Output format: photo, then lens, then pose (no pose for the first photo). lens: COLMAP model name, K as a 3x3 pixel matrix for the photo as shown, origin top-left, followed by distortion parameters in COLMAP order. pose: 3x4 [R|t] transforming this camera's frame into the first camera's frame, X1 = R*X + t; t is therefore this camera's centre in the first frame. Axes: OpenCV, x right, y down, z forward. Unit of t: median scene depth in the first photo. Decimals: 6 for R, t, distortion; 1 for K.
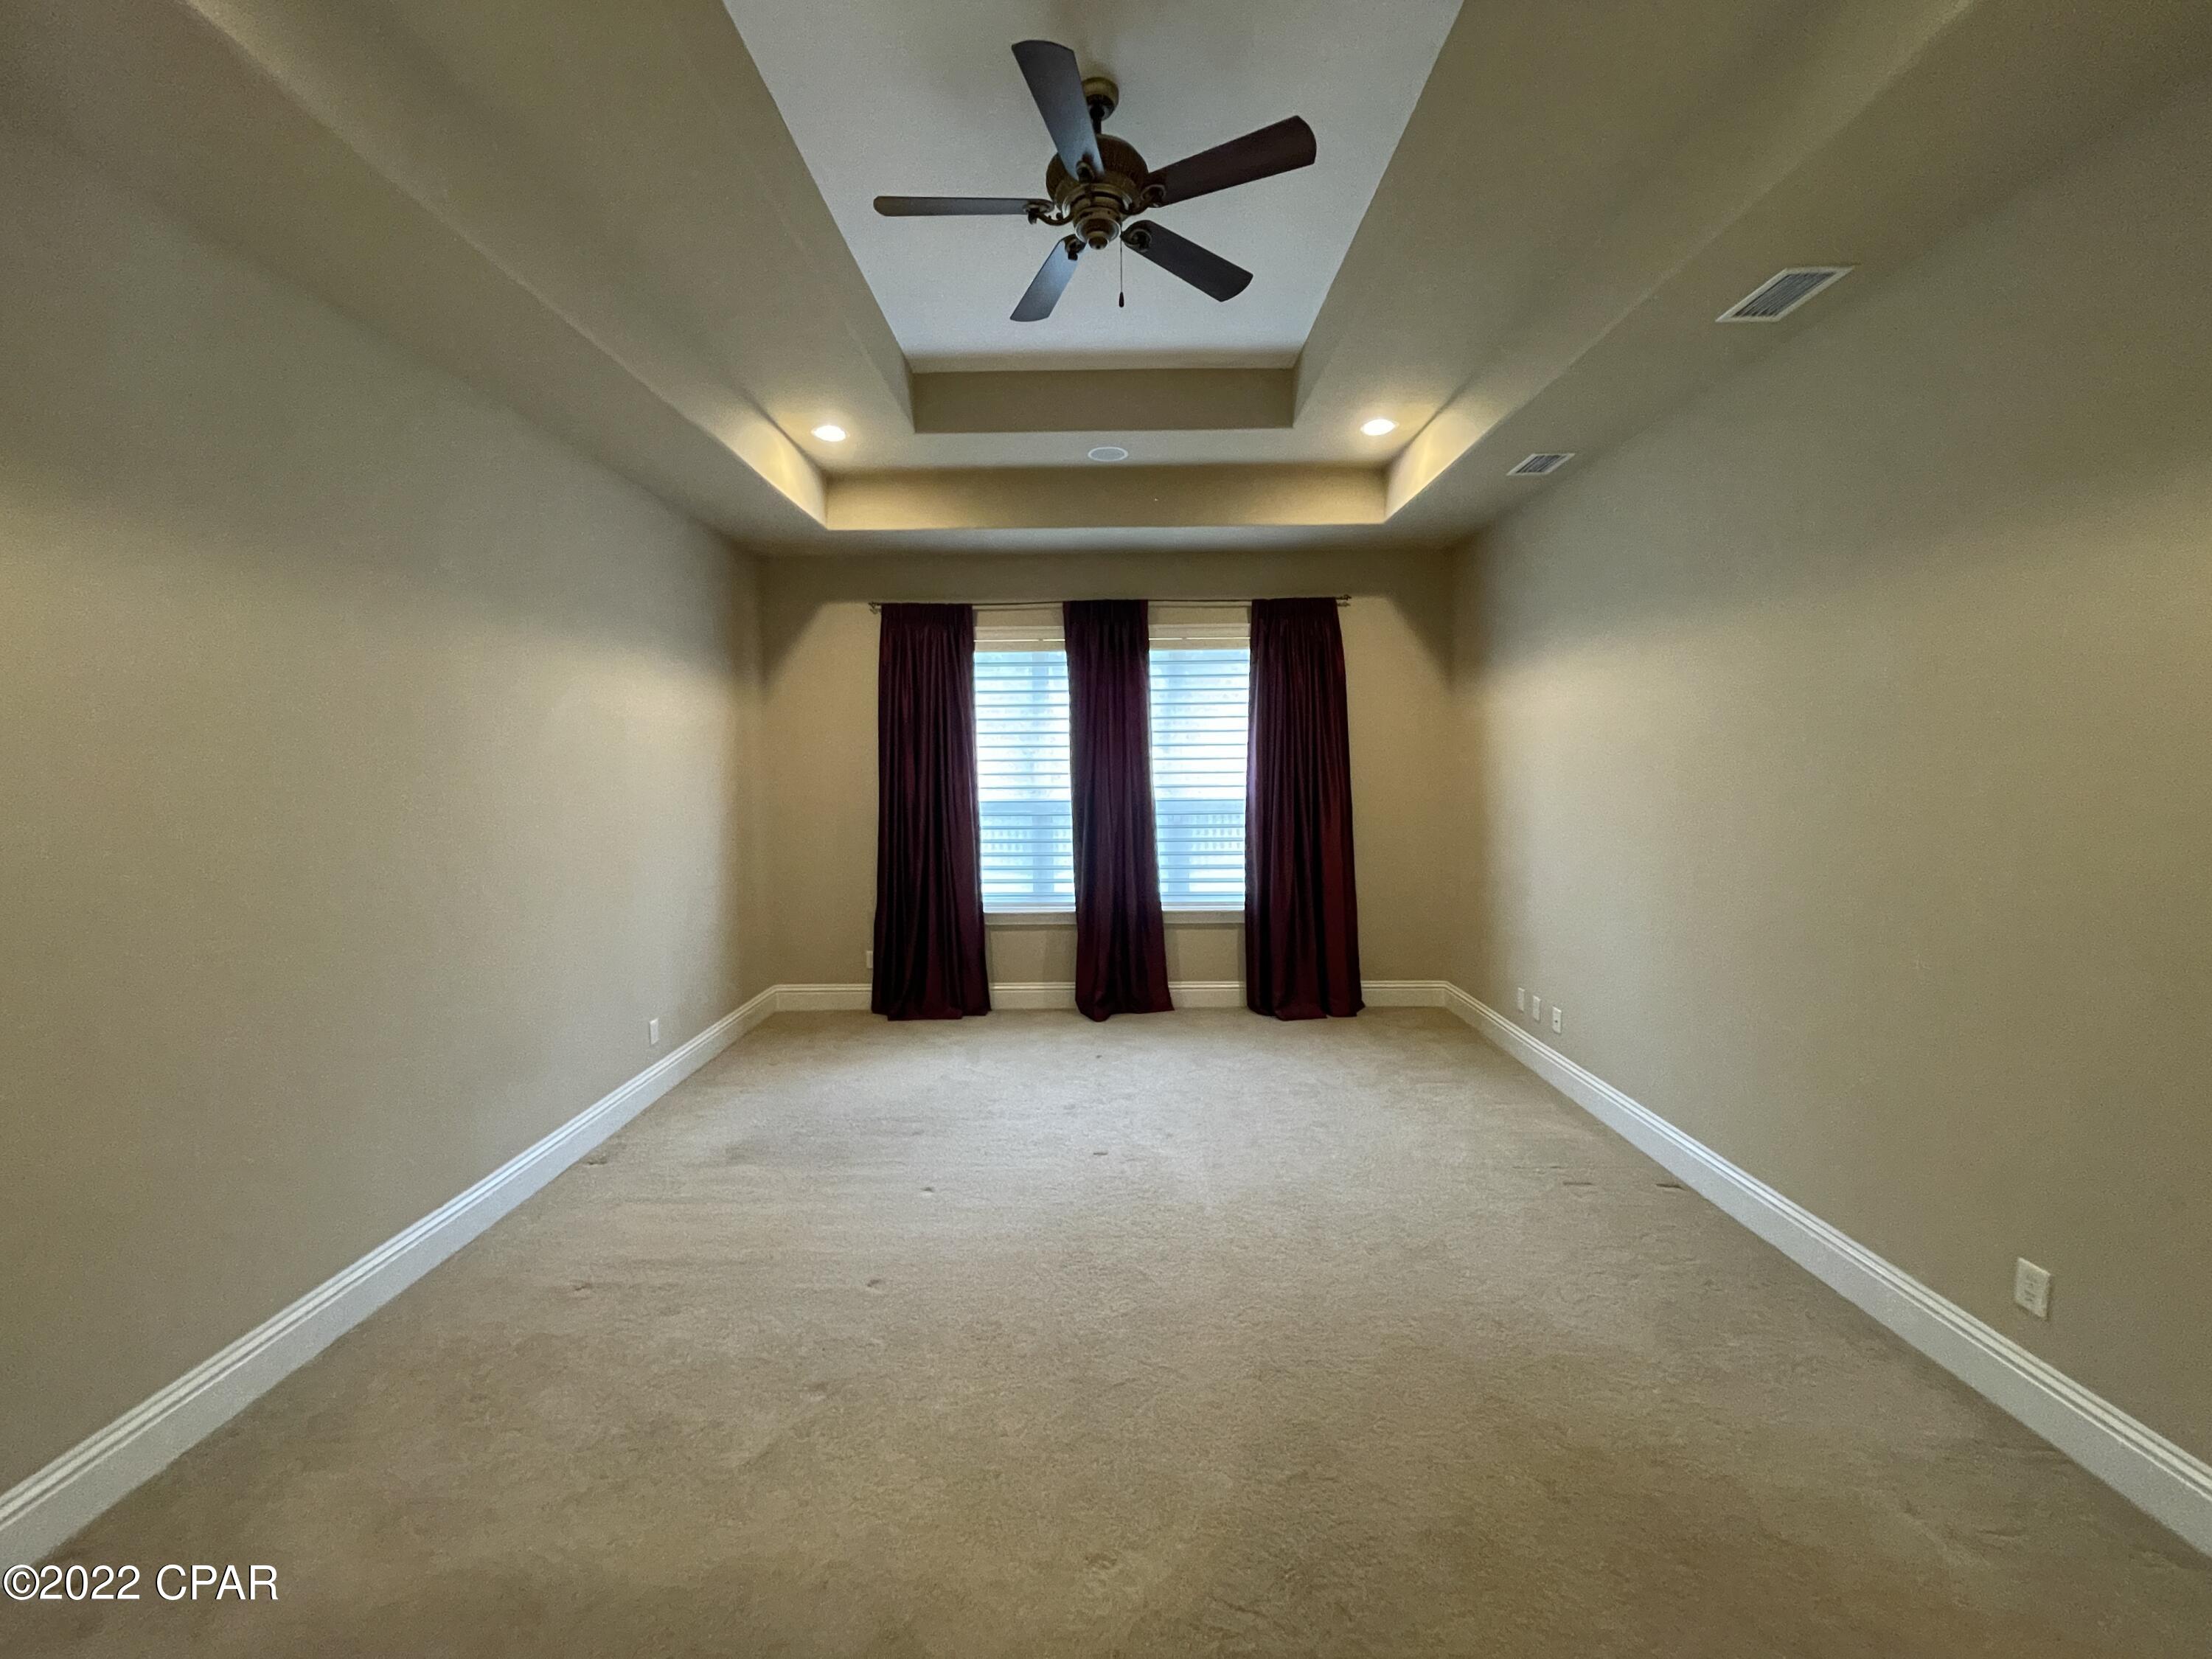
lens RADIAL K [[890.6, 0, 1103.4], [0, 890.6, 823.7], [0, 0, 1]] dist [0.001362, -0.000061]
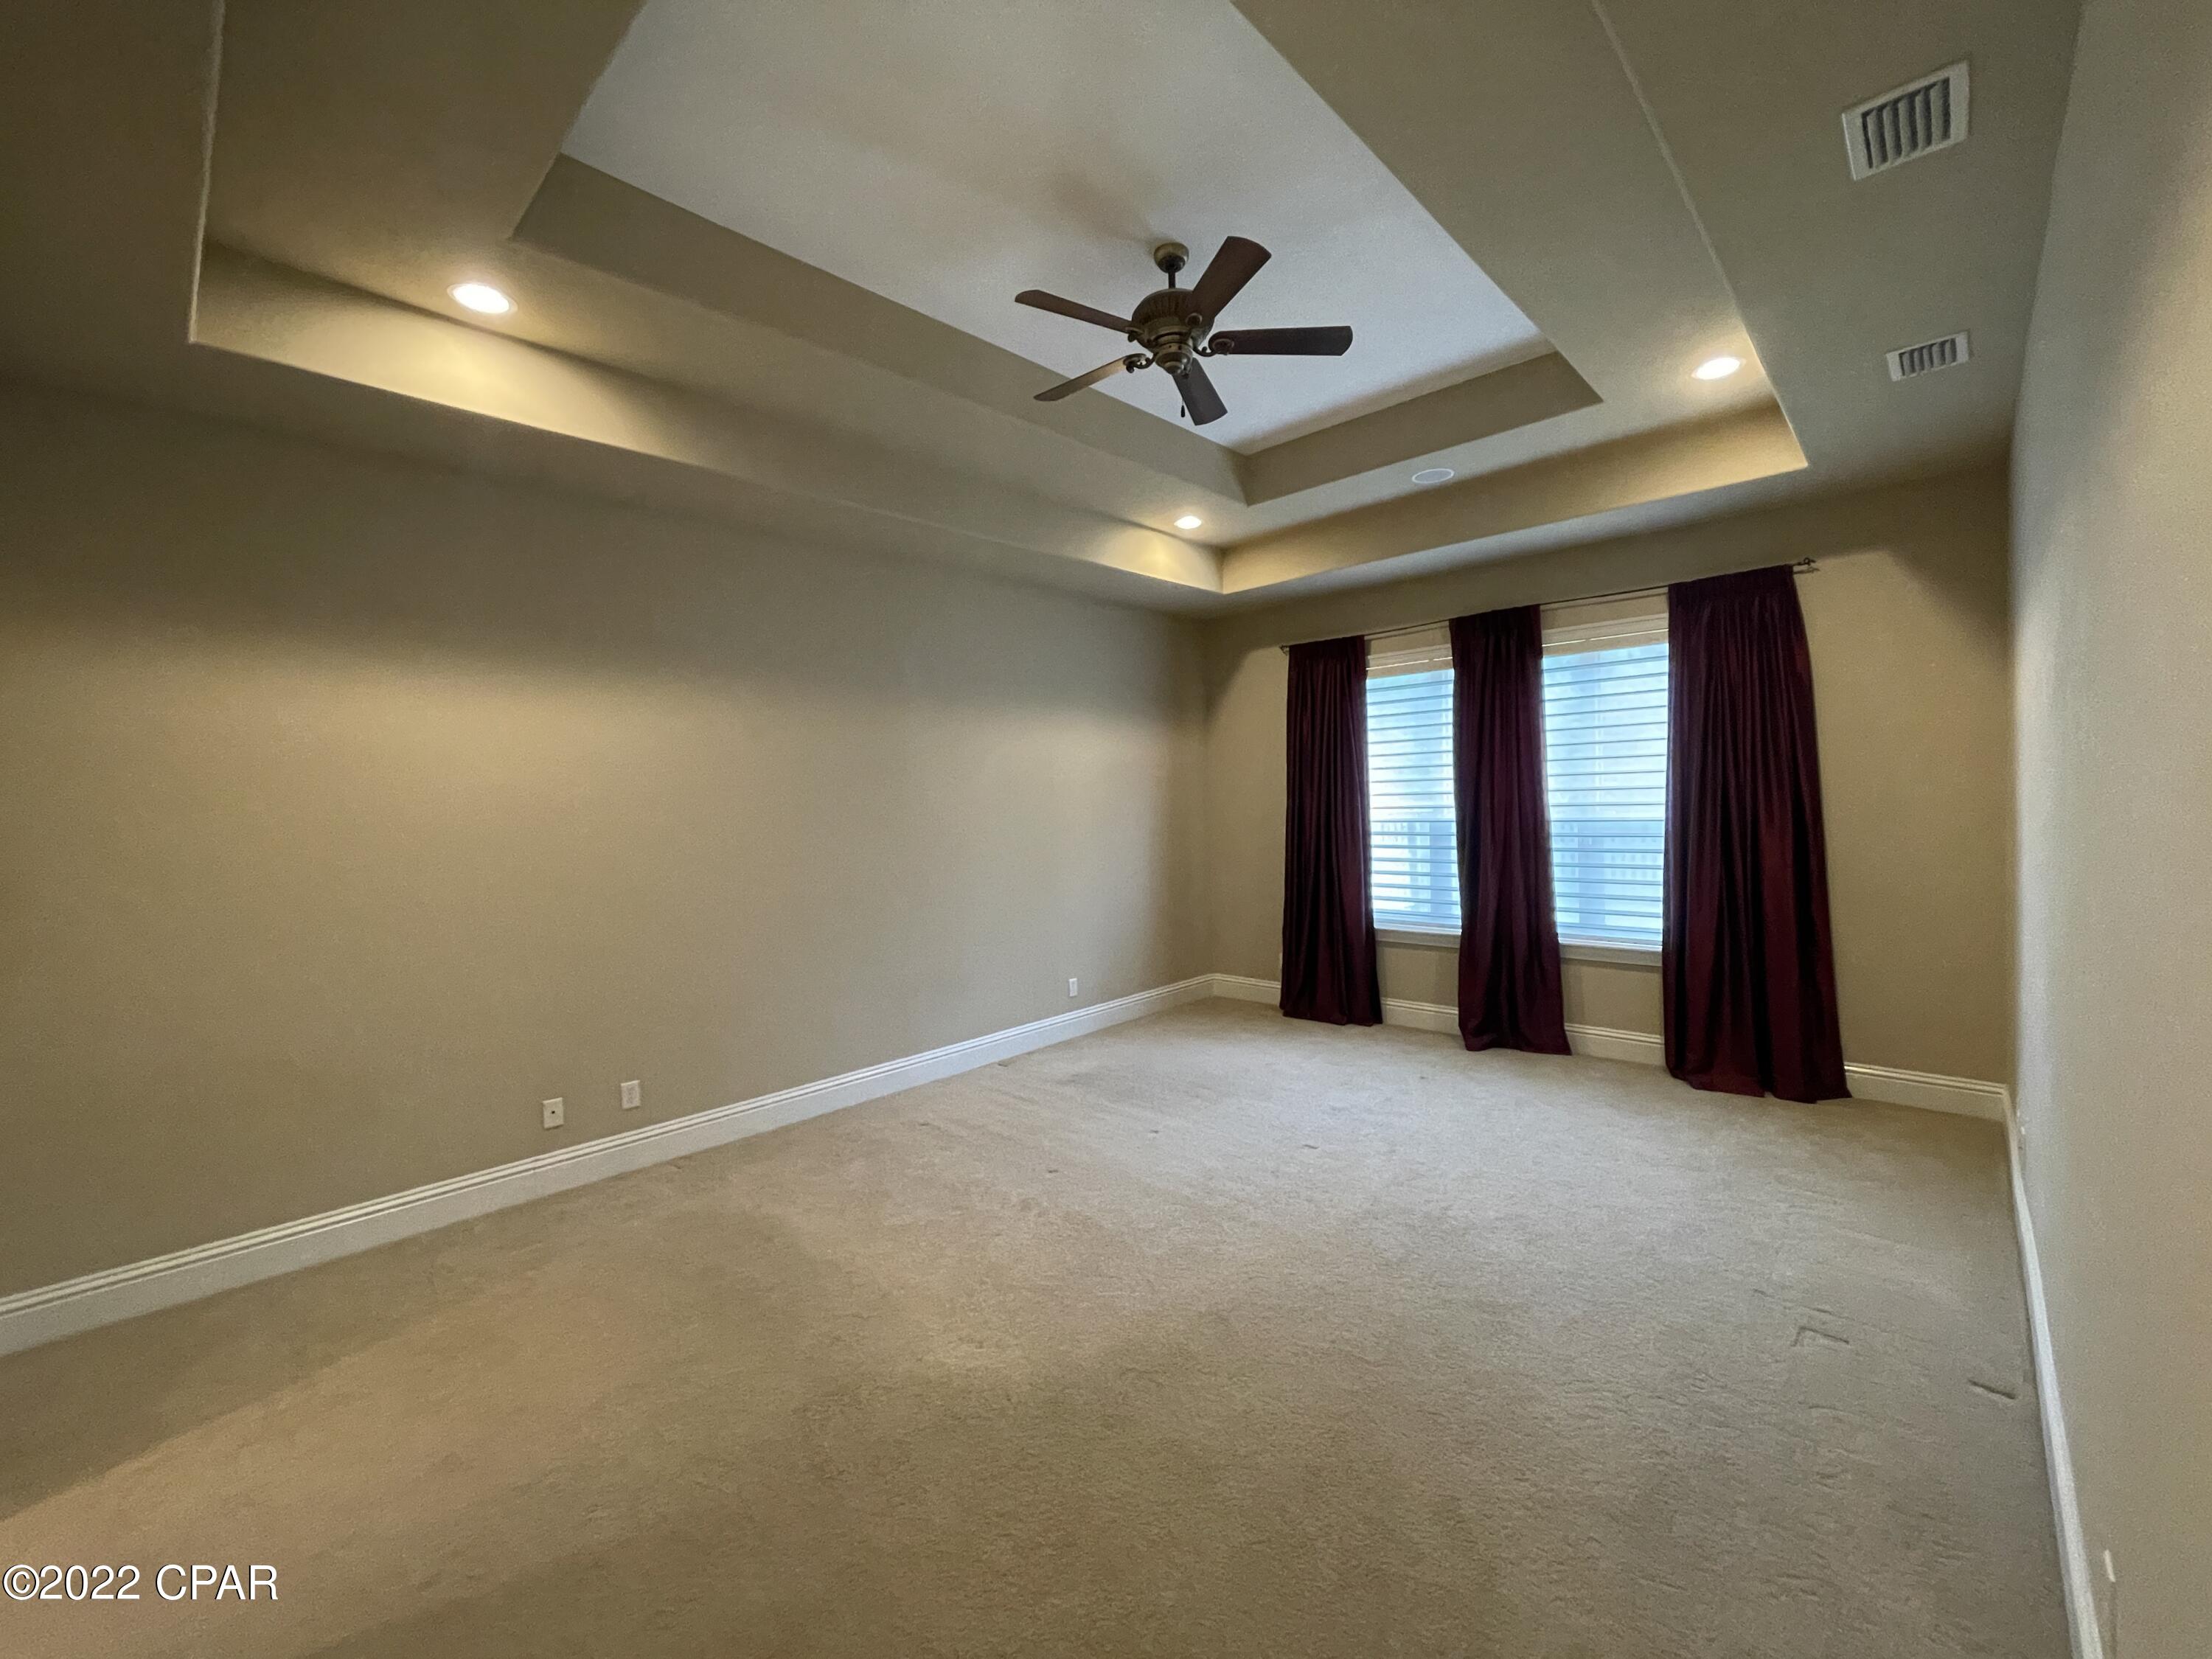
lens RADIAL K [[890.6, 0, 1103.4], [0, 890.6, 823.7], [0, 0, 1]] dist [0.001362, -0.000061]
pose [[0.735164, 0.006736, -0.677856, 0.343689], [-0.022406, 0.999646, -0.014367, 0.000236], [0.677519, 0.025751, 0.735054, 0.016788]]
